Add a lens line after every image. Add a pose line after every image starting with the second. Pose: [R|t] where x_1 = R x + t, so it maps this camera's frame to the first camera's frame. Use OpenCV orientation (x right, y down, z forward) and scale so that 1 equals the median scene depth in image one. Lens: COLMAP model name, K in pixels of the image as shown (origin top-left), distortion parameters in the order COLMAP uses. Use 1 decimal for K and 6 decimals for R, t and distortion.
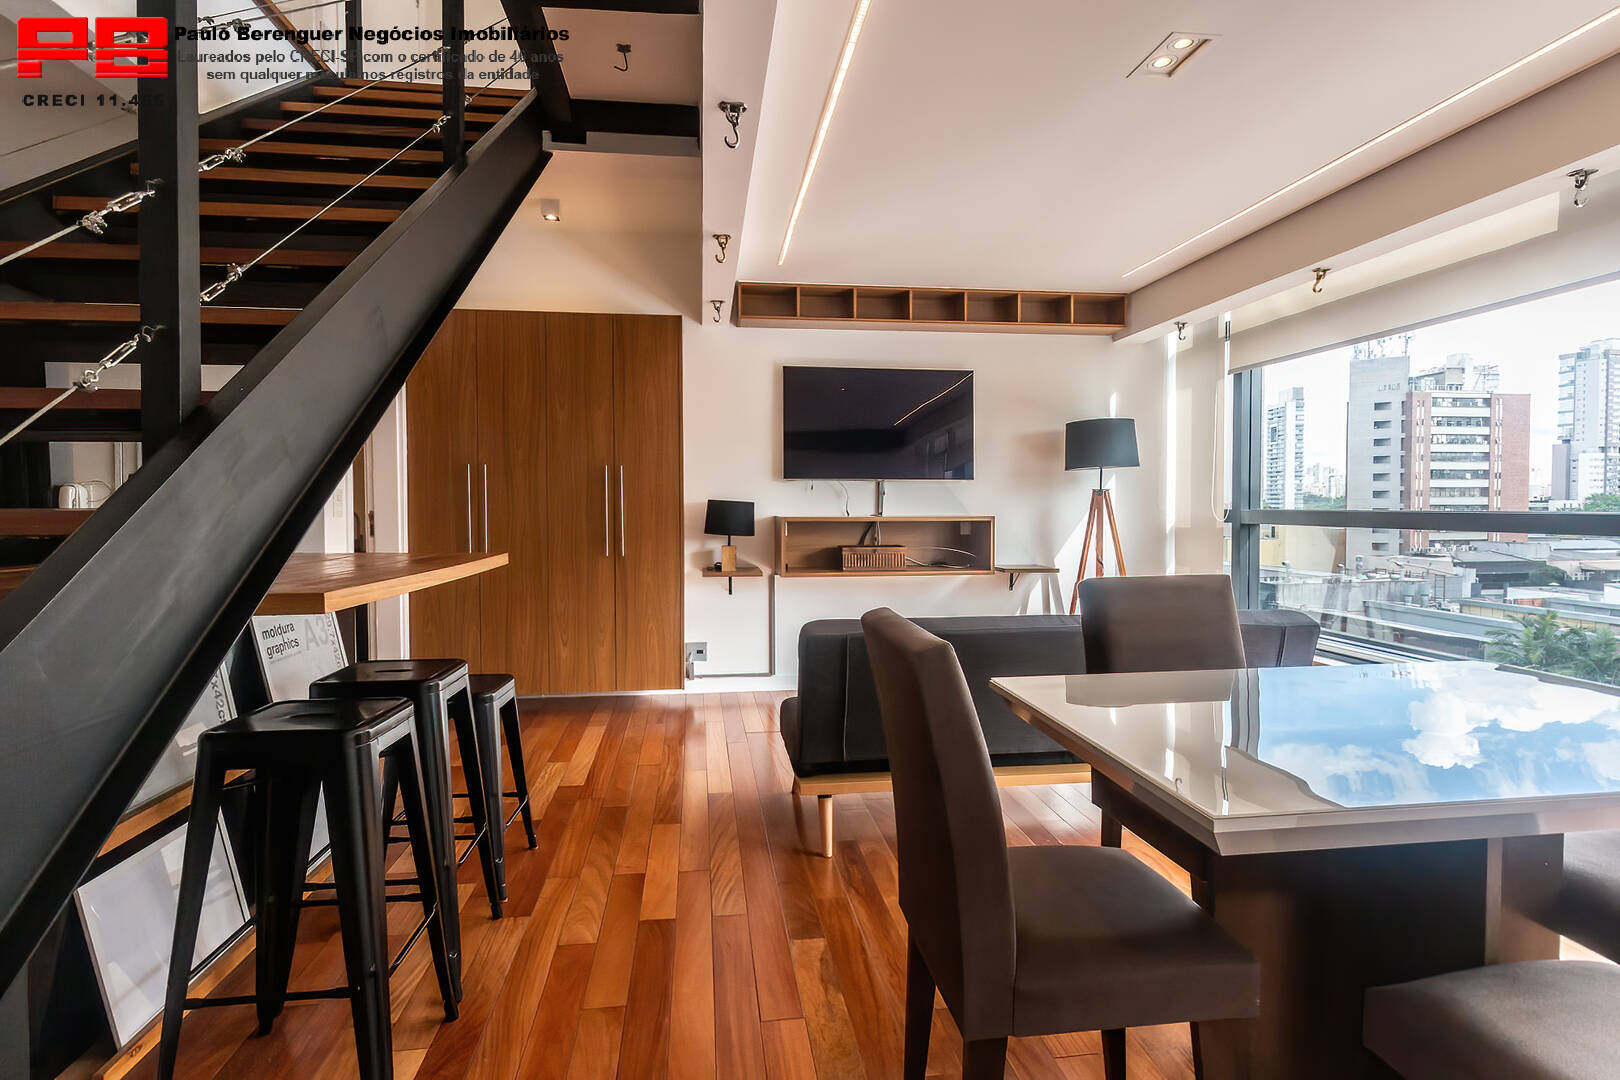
lens RADIAL K [[812.3, 0, 813.5], [0, 812.3, 529.3], [0, 0, 1]] dist [-0.000822, -0.000631]
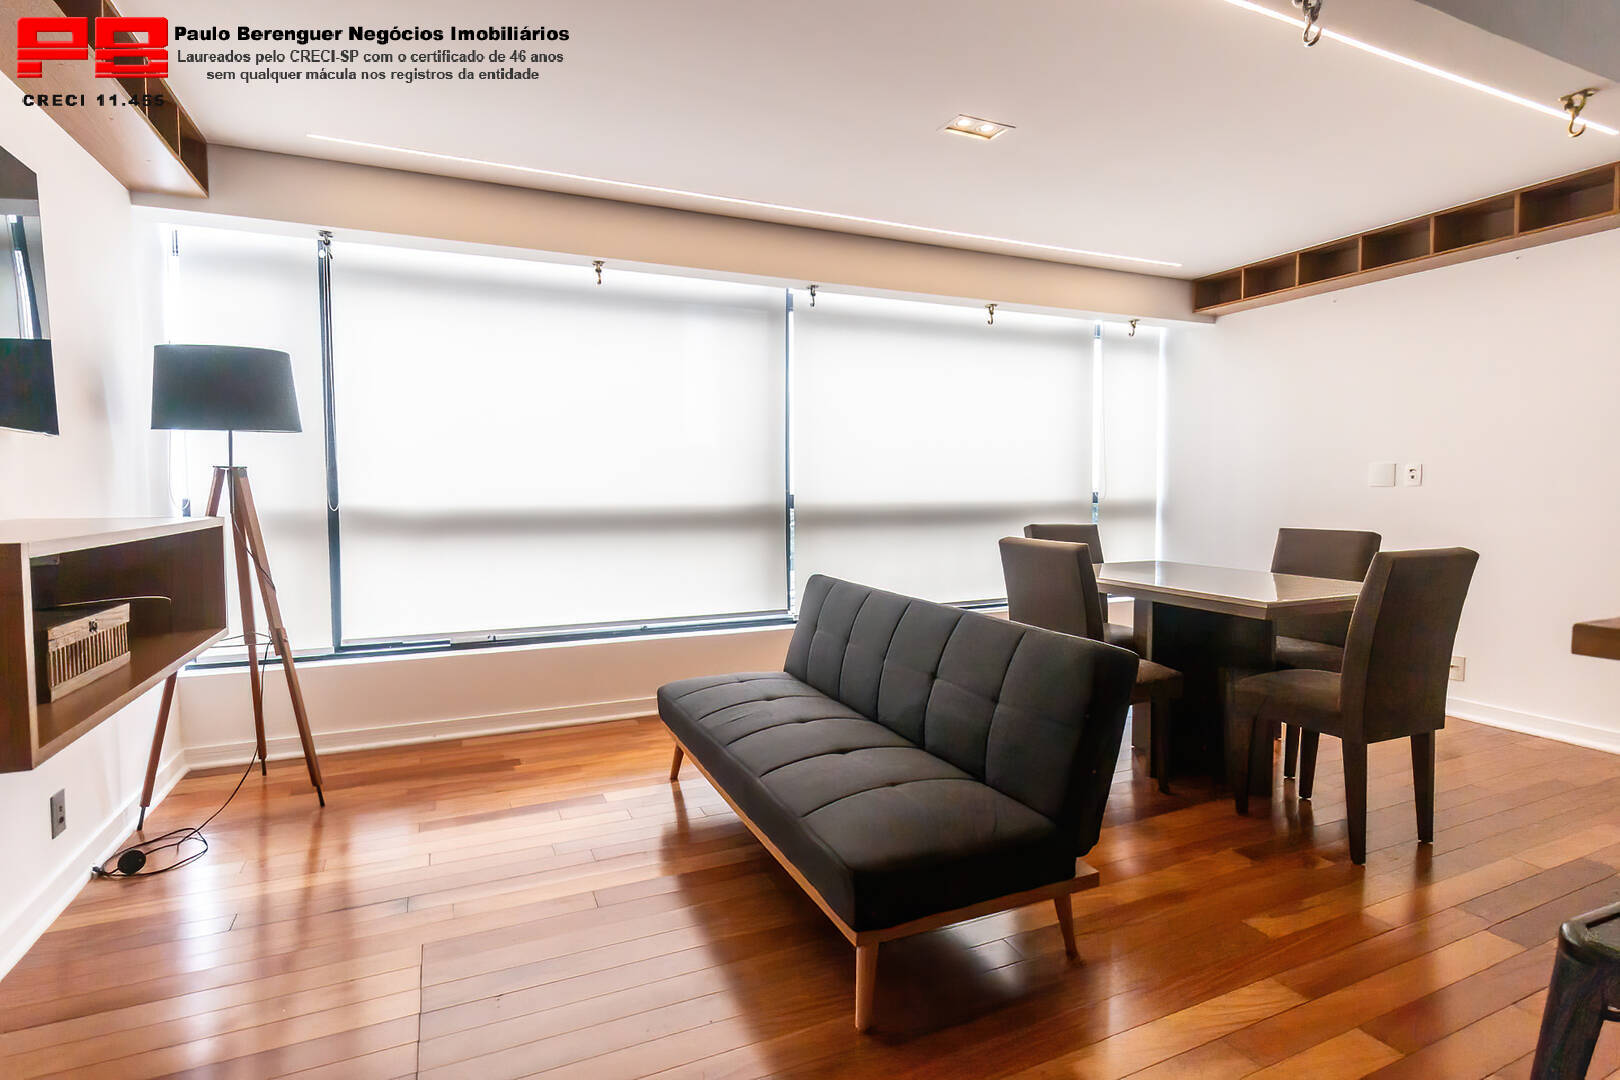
lens RADIAL K [[816.7, 0, 811.8], [0, 816.7, 529.8], [0, 0, 1]] dist [-0.001343, -0.001511]
pose [[-0.279107, -0.043379, 0.959280, -0.364989], [0.036302, 0.997788, 0.055683, -0.024311], [-0.959573, 0.050365, -0.276915, 0.838375]]
